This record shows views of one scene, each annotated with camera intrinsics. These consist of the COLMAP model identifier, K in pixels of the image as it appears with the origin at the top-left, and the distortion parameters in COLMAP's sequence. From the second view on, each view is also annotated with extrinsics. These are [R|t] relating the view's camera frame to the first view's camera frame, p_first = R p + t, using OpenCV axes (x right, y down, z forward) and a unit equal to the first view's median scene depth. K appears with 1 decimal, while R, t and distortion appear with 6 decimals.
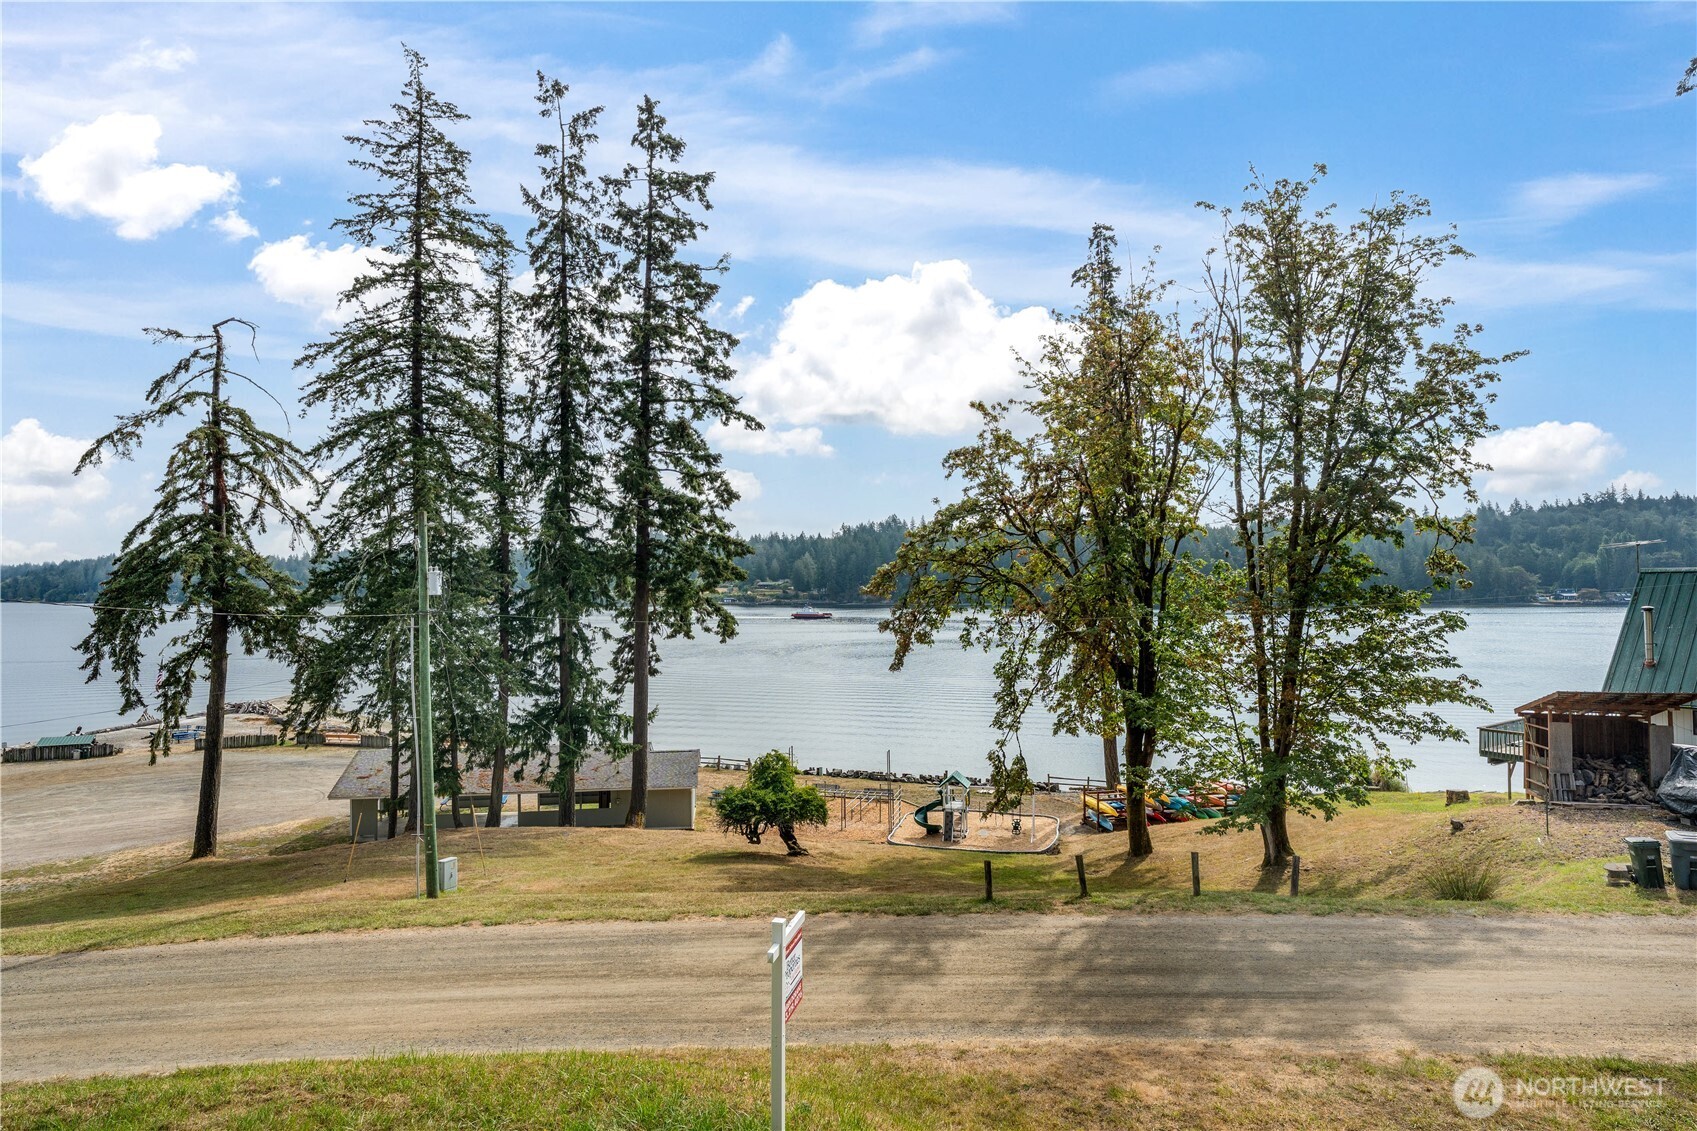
lens RADIAL K [[932.1, 0, 845.6], [0, 932.1, 571.0], [0, 0, 1]] dist [-0.006336, 0.004797]
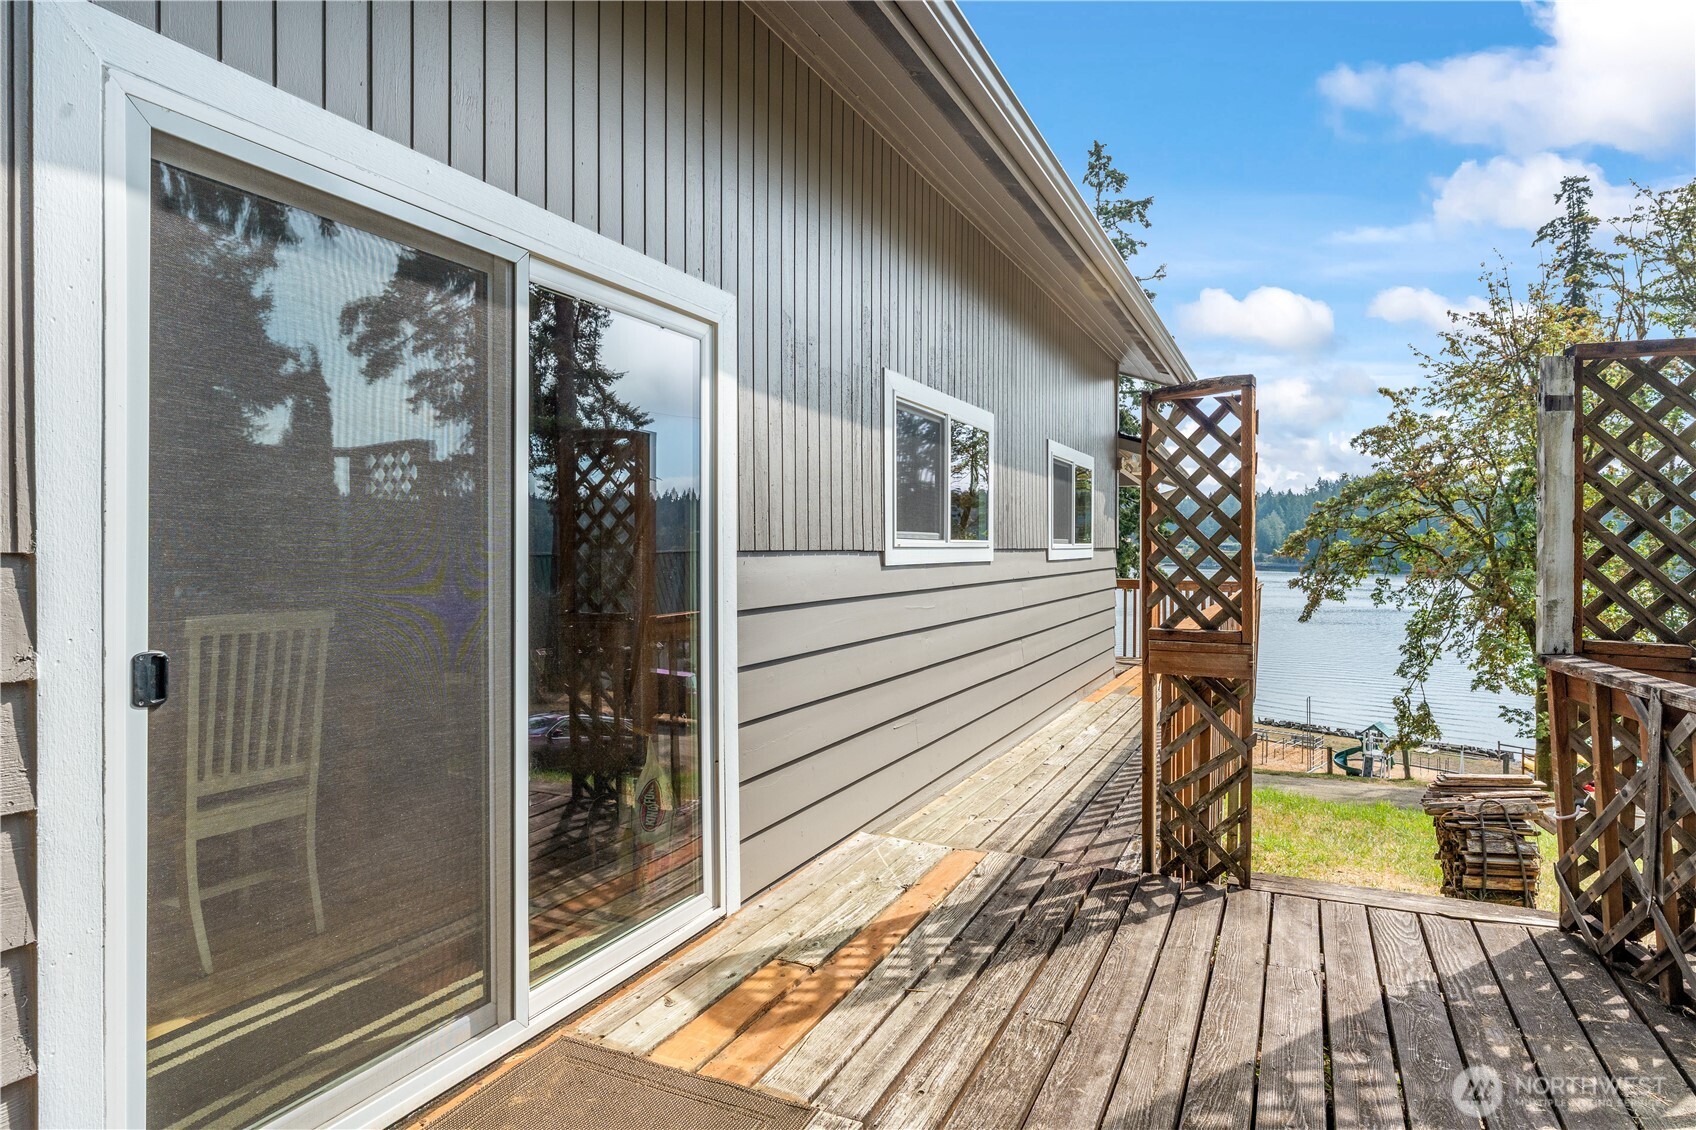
lens RADIAL K [[931.6, 0, 841.7], [0, 931.6, 562.0], [0, 0, 1]] dist [-0.006336, 0.004797]
pose [[0.888205, 0.019848, -0.459018, 0.066855], [-0.003836, 0.999352, 0.035789, -0.006835], [0.459431, -0.030028, 0.887706, -0.275066]]
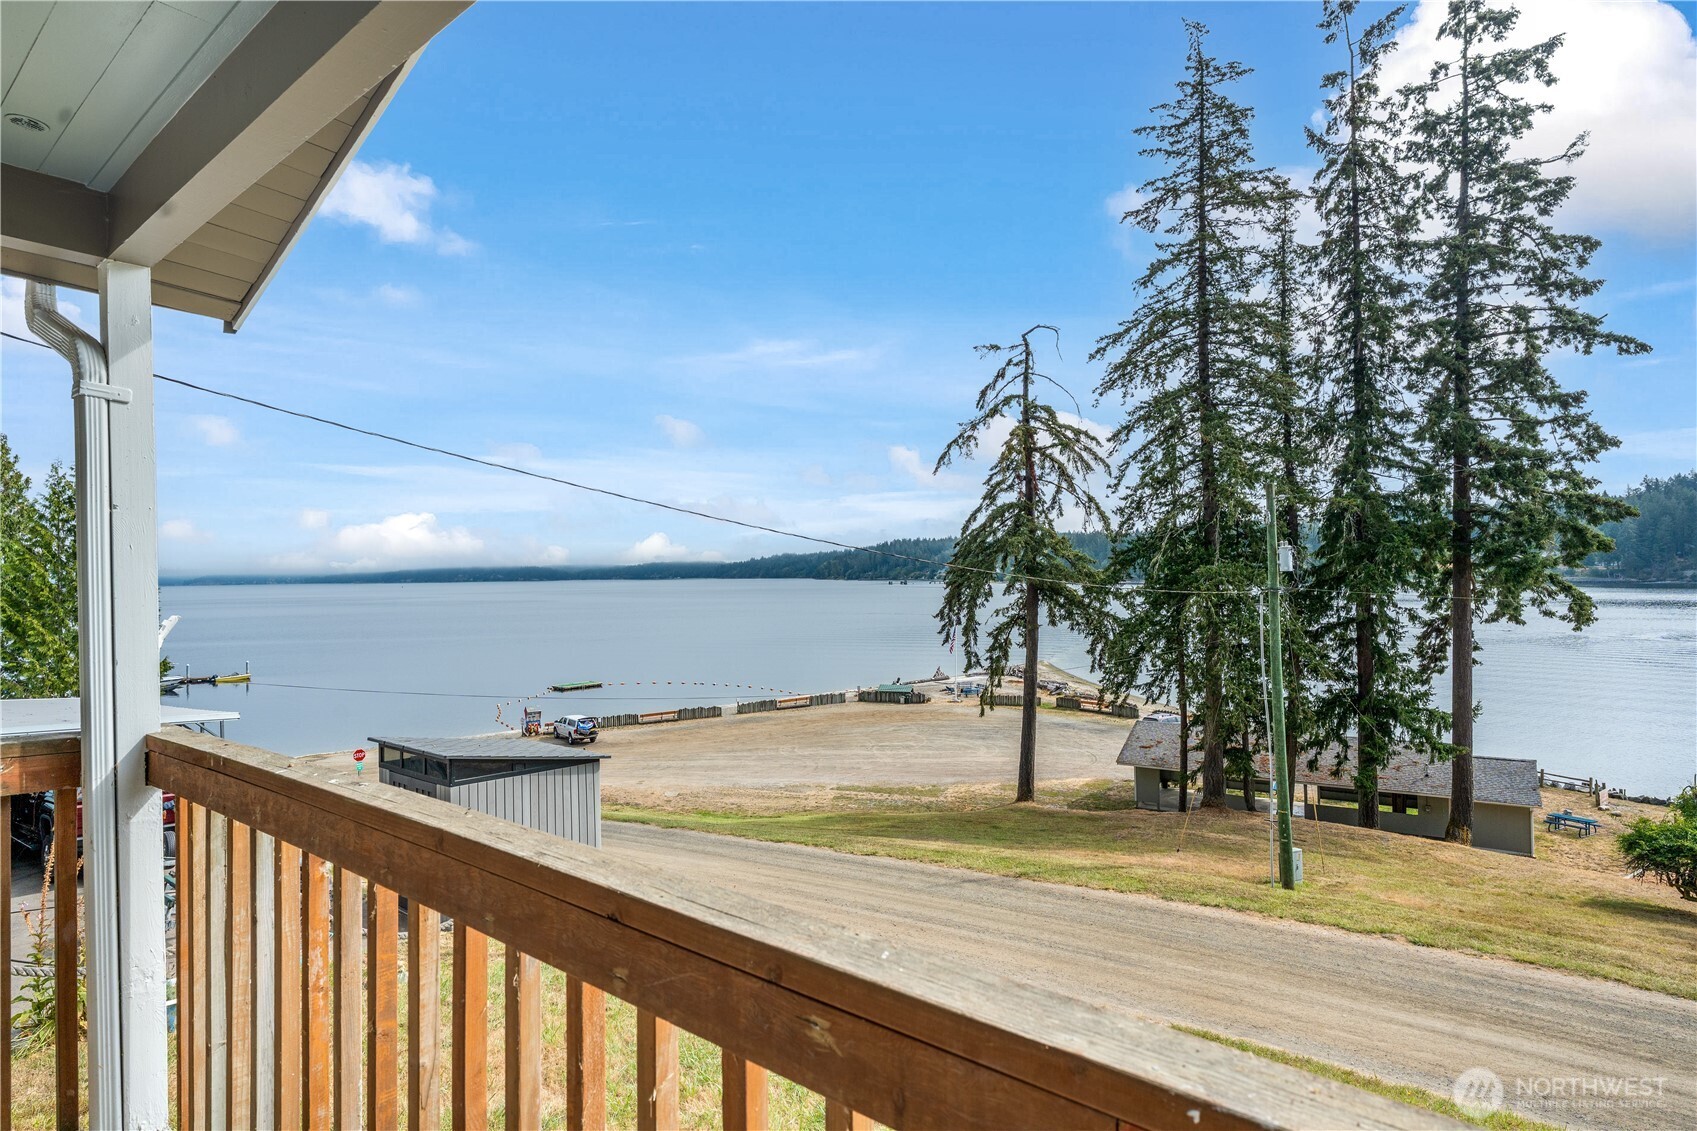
lens RADIAL K [[932.1, 0, 840.9], [0, 932.1, 569.1], [0, 0, 1]] dist [-0.006336, 0.004797]
pose [[0.753212, -0.006820, -0.657743, -0.098026], [0.021222, 0.999678, 0.013937, 0.000639], [0.657436, -0.024456, 0.753114, -0.006407]]
